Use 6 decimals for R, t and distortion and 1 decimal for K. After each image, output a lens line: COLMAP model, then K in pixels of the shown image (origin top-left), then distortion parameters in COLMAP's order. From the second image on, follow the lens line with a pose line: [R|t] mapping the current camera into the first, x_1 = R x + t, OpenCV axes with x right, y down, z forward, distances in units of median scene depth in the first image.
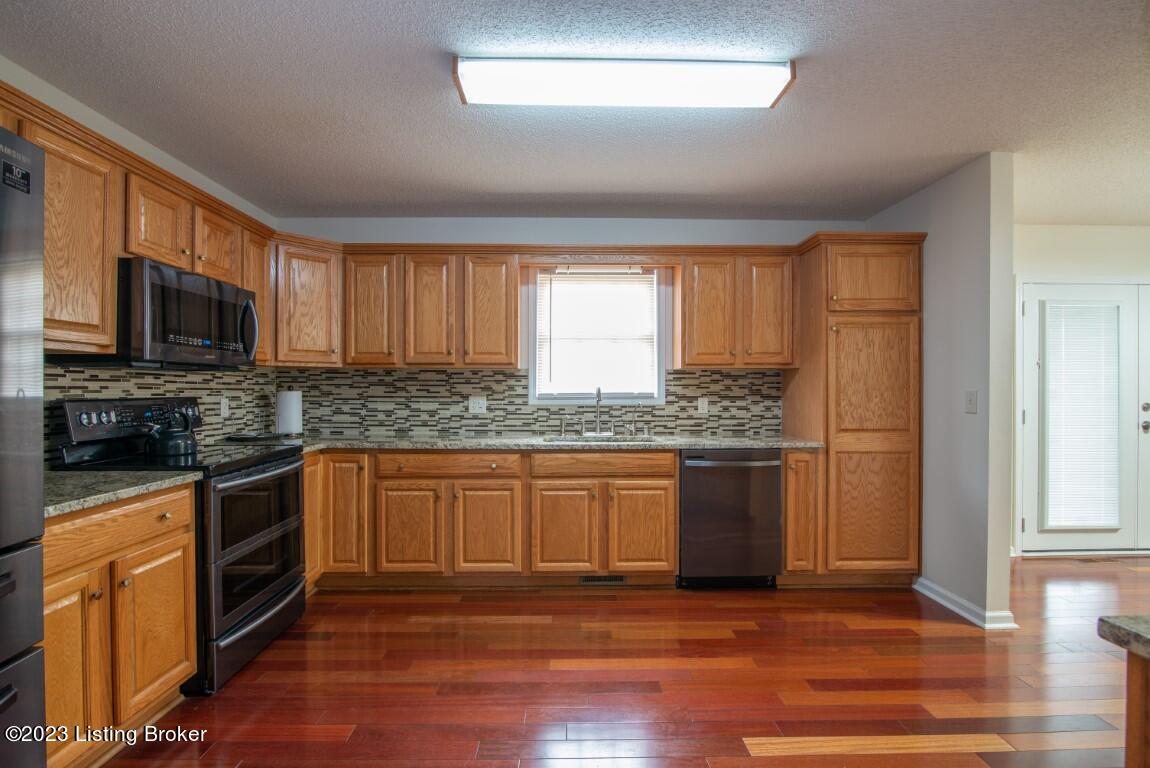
lens RADIAL K [[534.6, 0, 575.1], [0, 534.6, 390.4], [0, 0, 1]] dist [-0.013764, -0.000312]
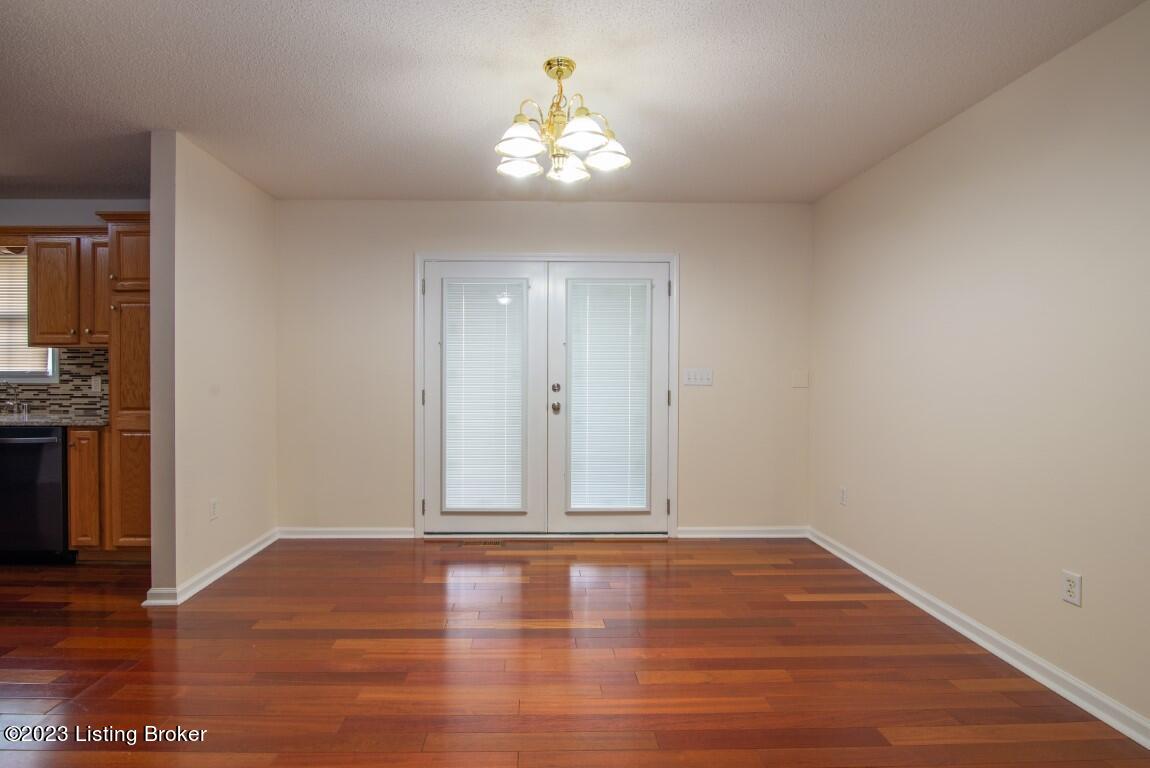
lens RADIAL K [[534.6, 0, 572.4], [0, 534.6, 381.2], [0, 0, 1]] dist [-0.013764, -0.000312]
pose [[0.999914, 0.003824, -0.012569, 1.155651], [-0.003611, 0.999850, 0.016933, 0.002292], [0.012631, -0.016886, 0.999778, 0.009367]]
